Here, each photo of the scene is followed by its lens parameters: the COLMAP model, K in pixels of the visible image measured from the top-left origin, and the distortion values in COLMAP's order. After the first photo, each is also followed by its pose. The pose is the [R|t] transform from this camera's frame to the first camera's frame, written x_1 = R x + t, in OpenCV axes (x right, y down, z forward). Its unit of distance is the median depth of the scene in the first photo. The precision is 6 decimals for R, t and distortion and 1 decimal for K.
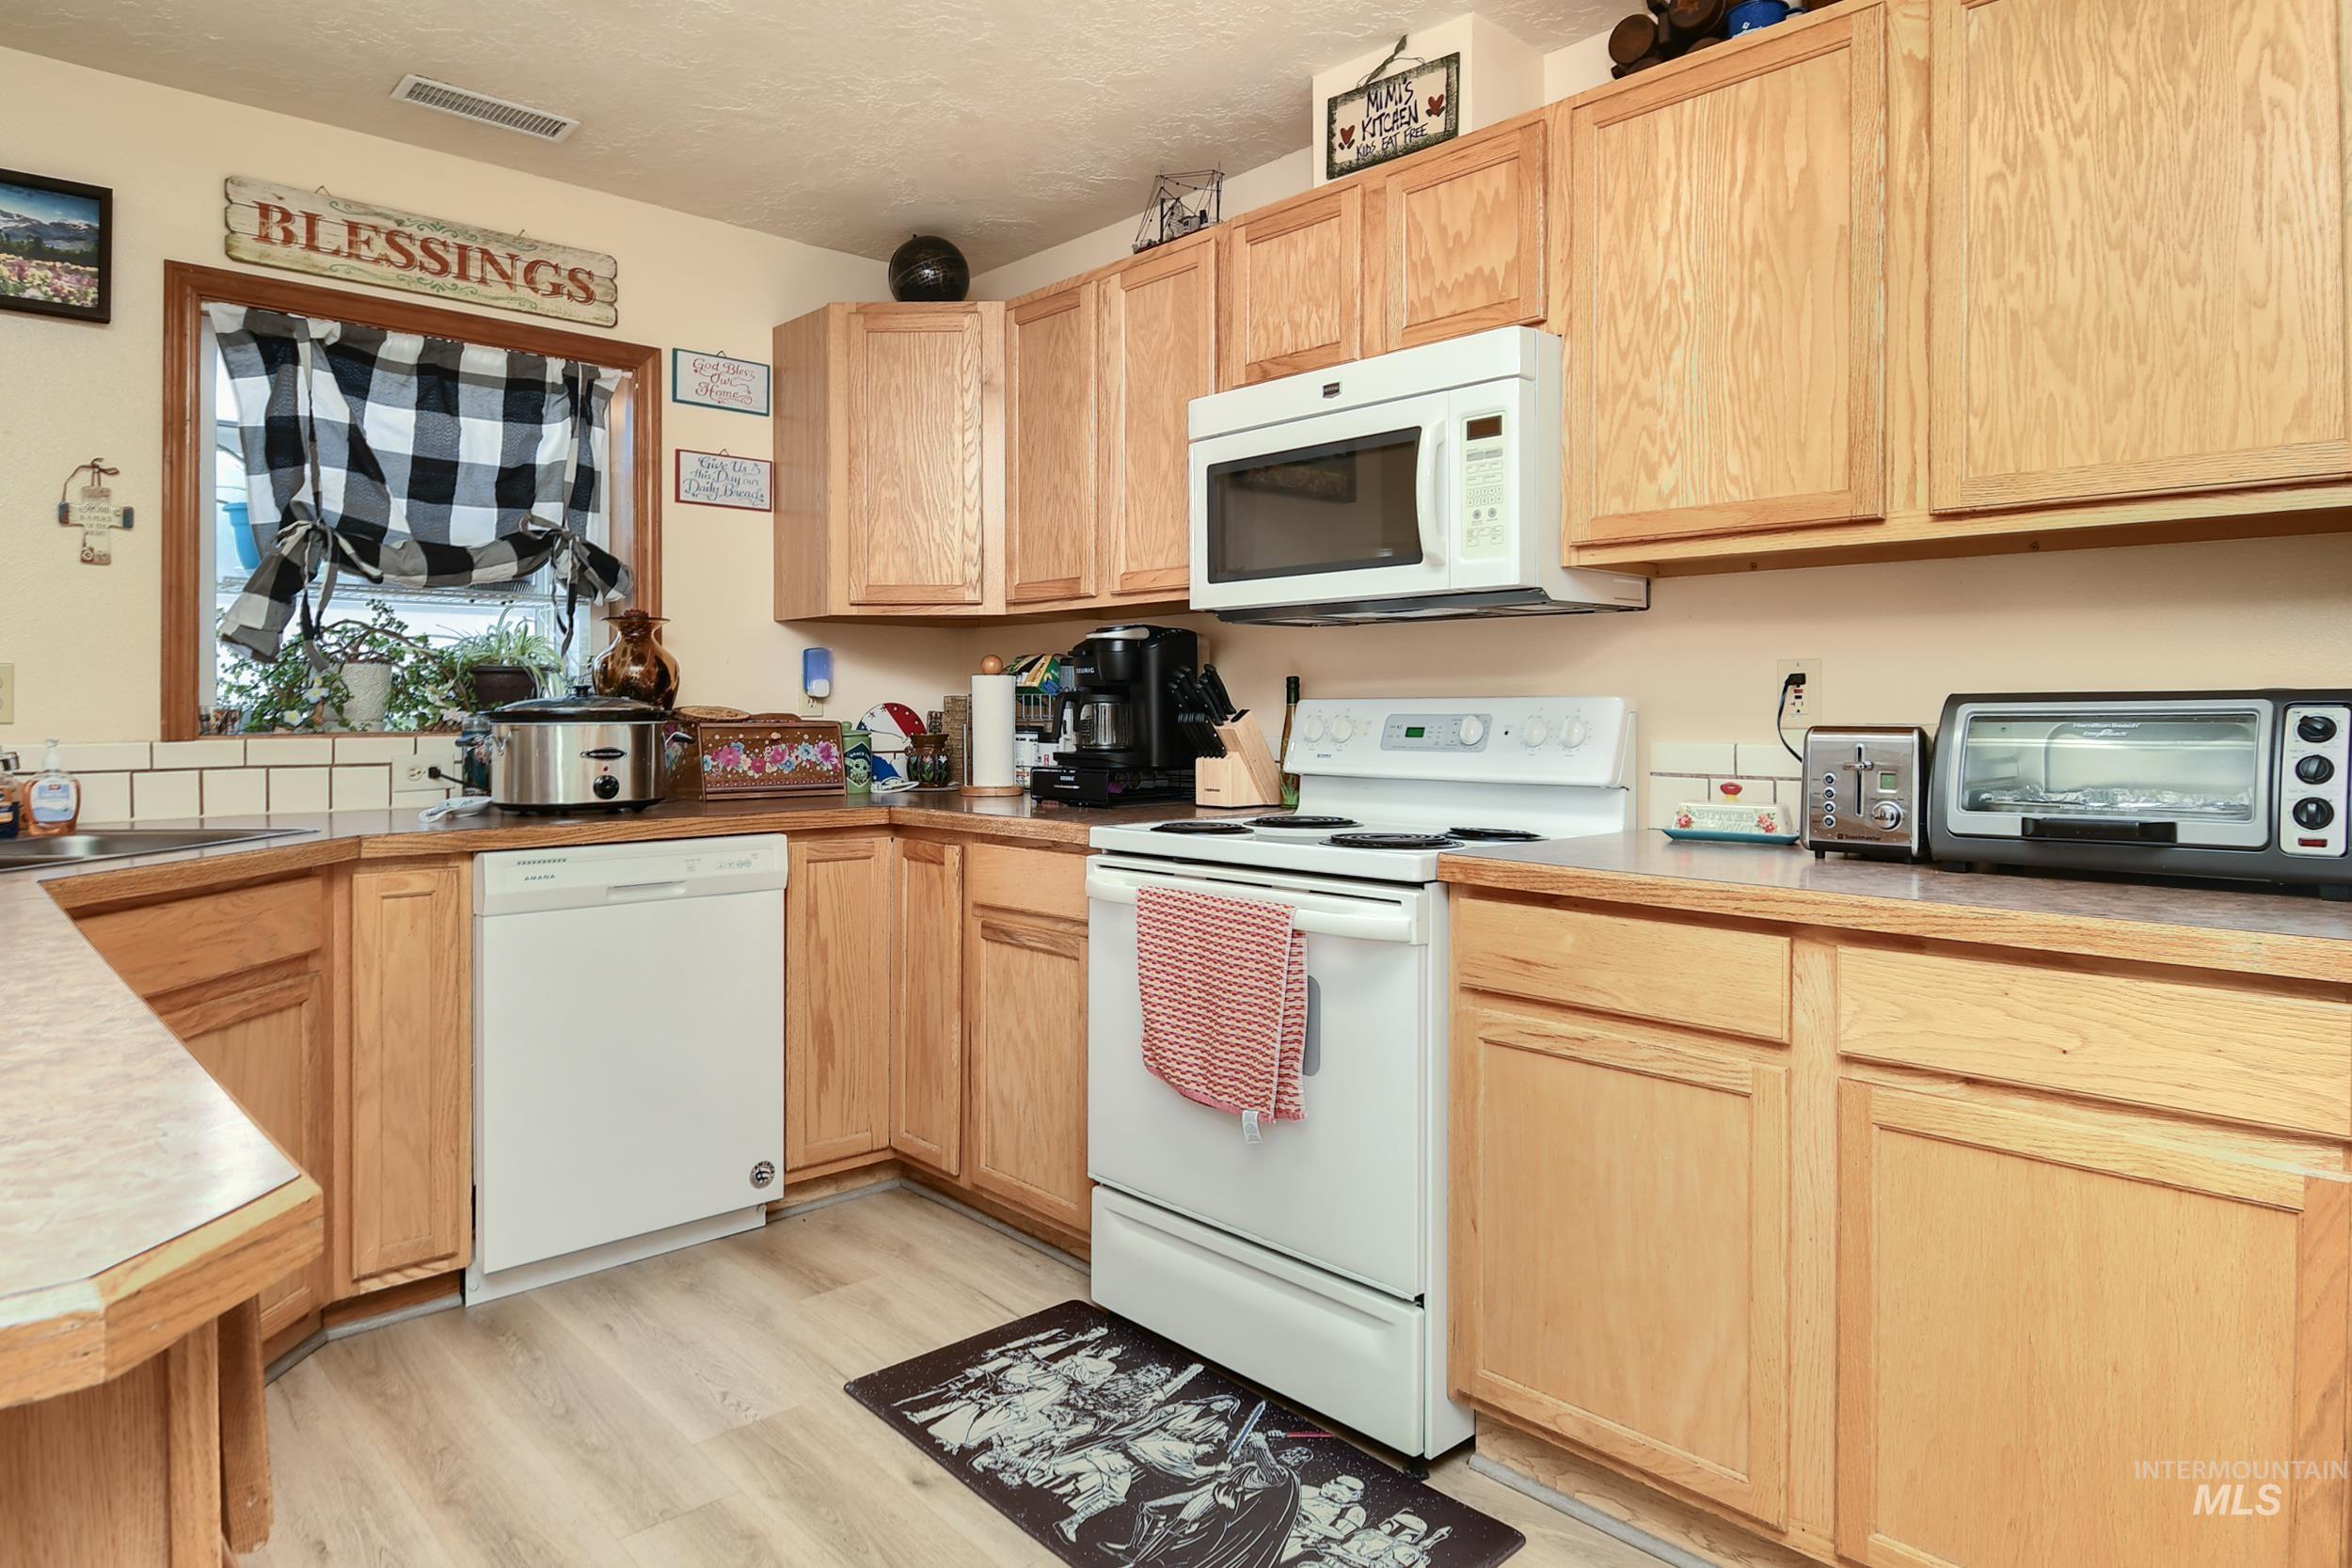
lens RADIAL K [[1388.0, 0, 1148.1], [0, 1388.0, 716.1], [0, 0, 1]] dist [0.026903, -0.039246]
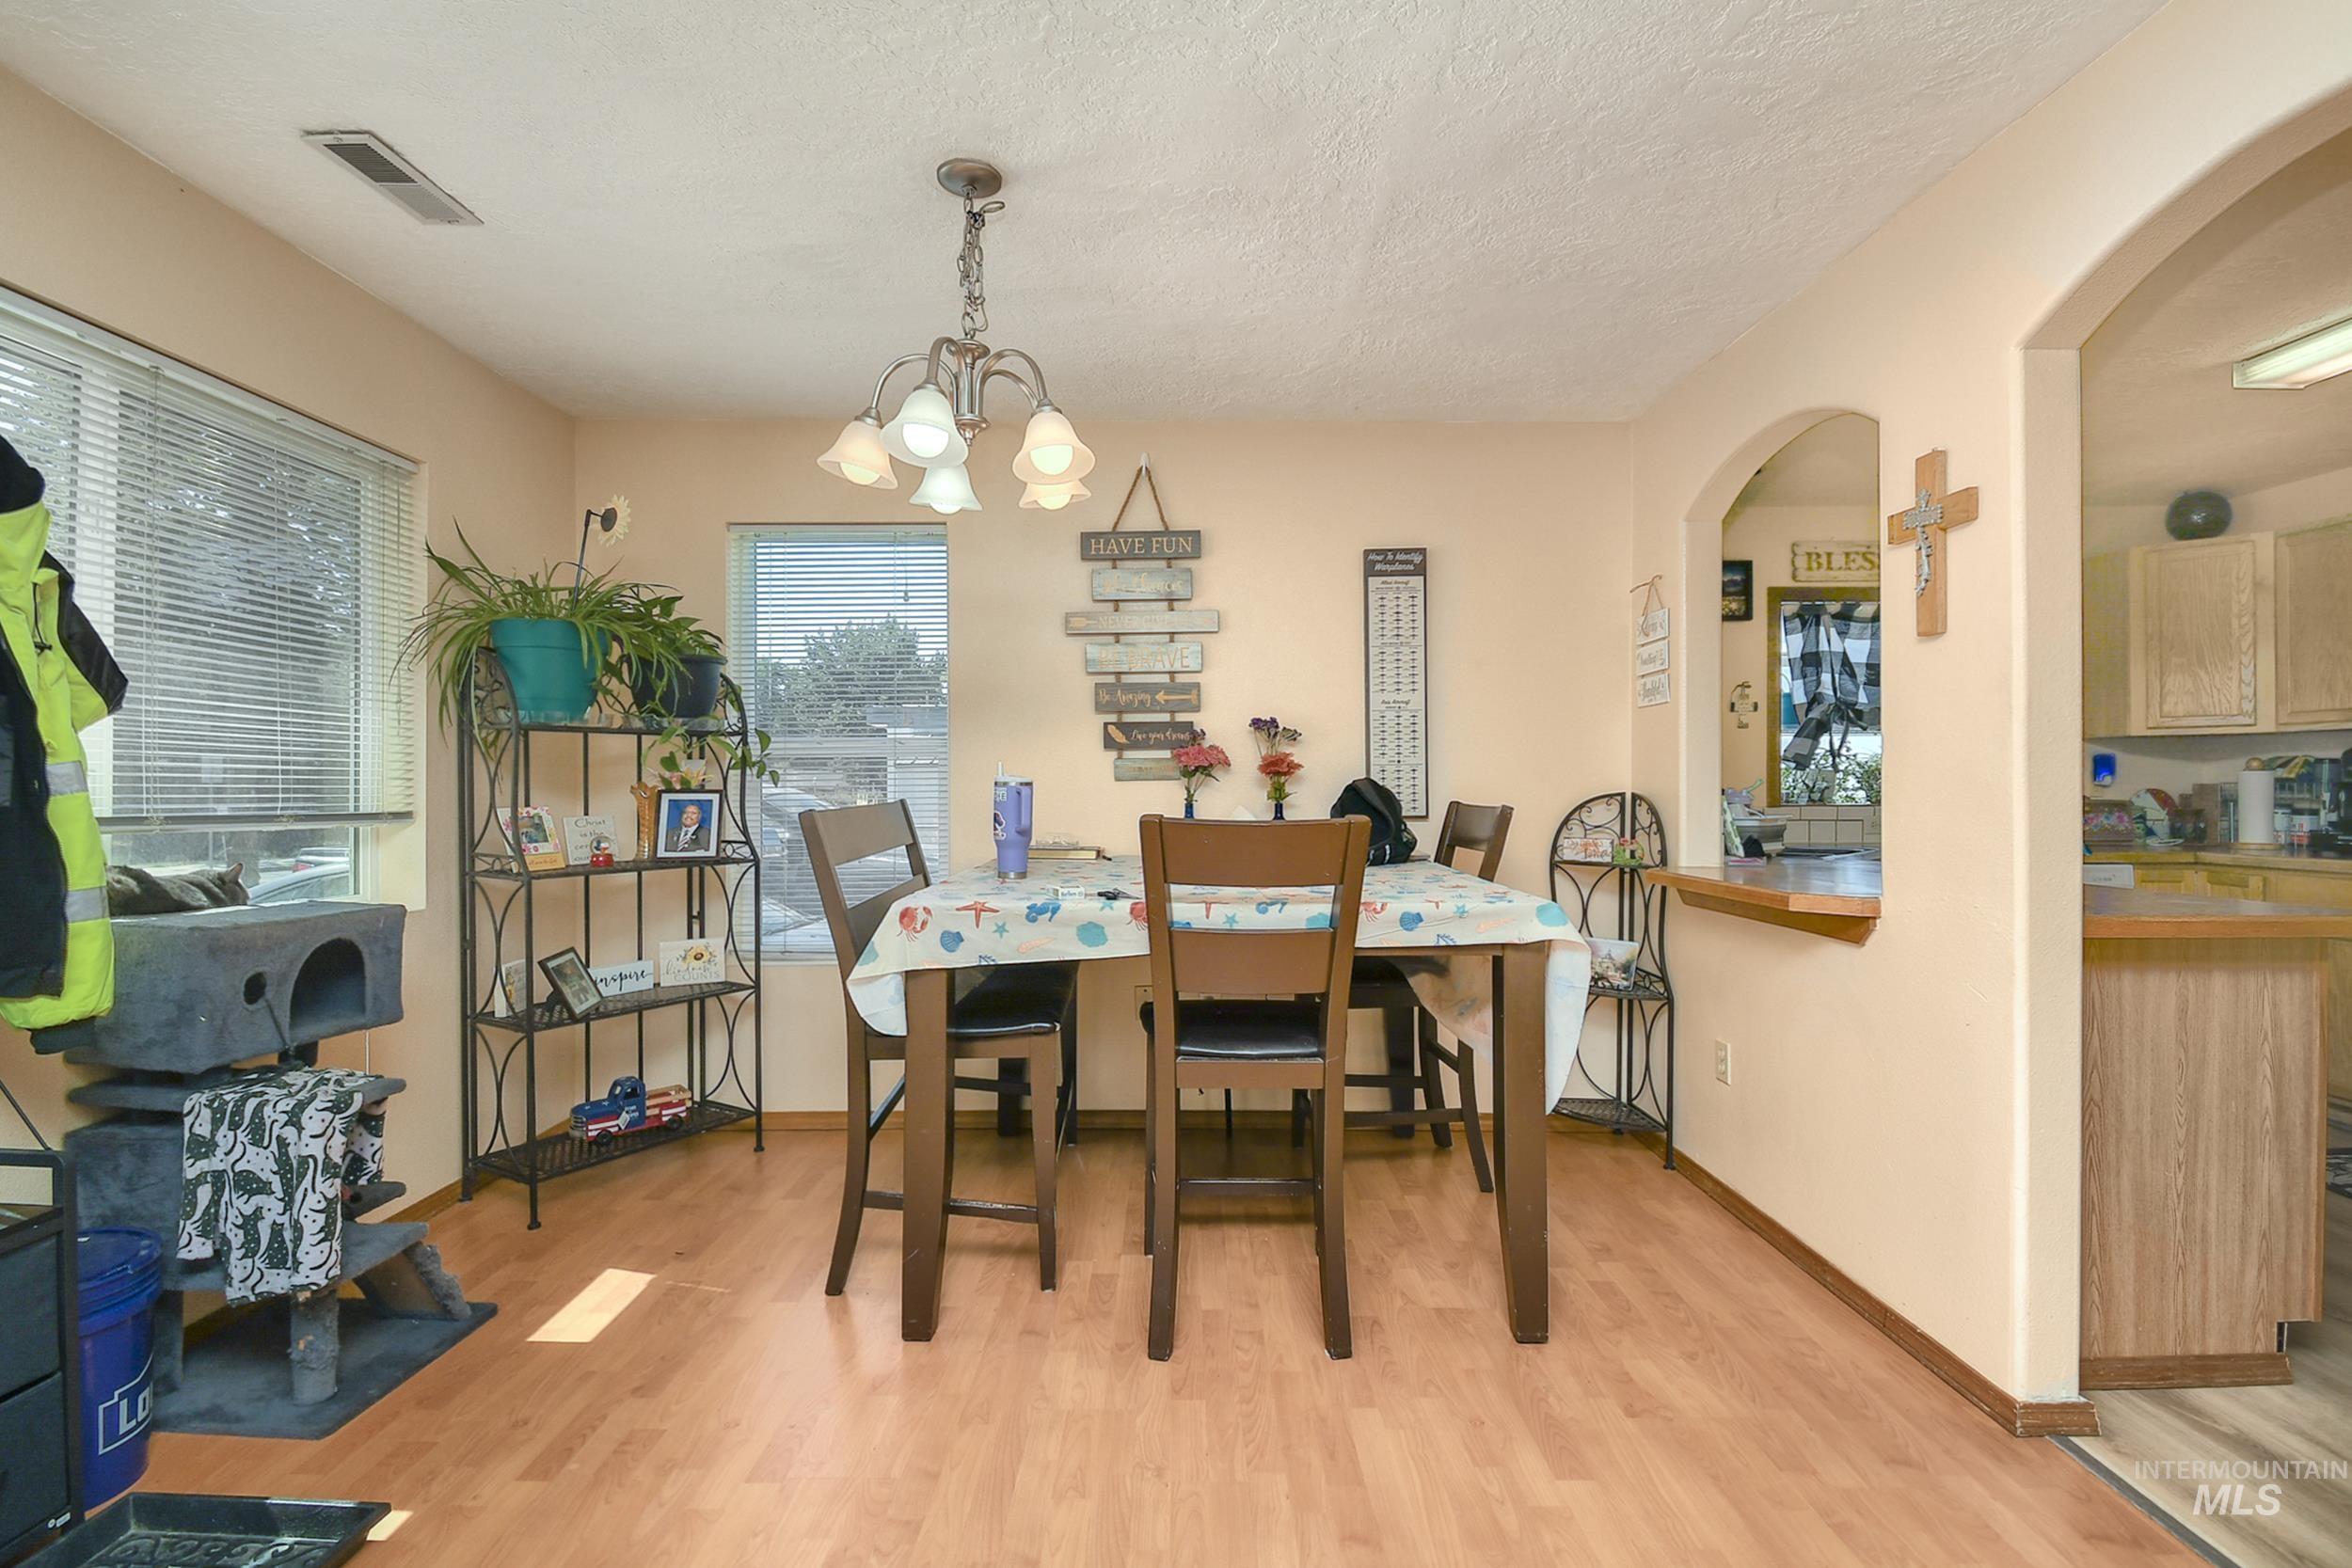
lens RADIAL K [[1079.9, 0, 1176.0], [0, 1079.9, 784.0], [0, 0, 1]] dist [0.017223, -0.021963]
pose [[0.736444, -0.003587, -0.676489, -0.230745], [-0.001874, 0.999971, -0.007343, -0.004521], [0.676496, 0.006675, 0.736416, -0.835113]]
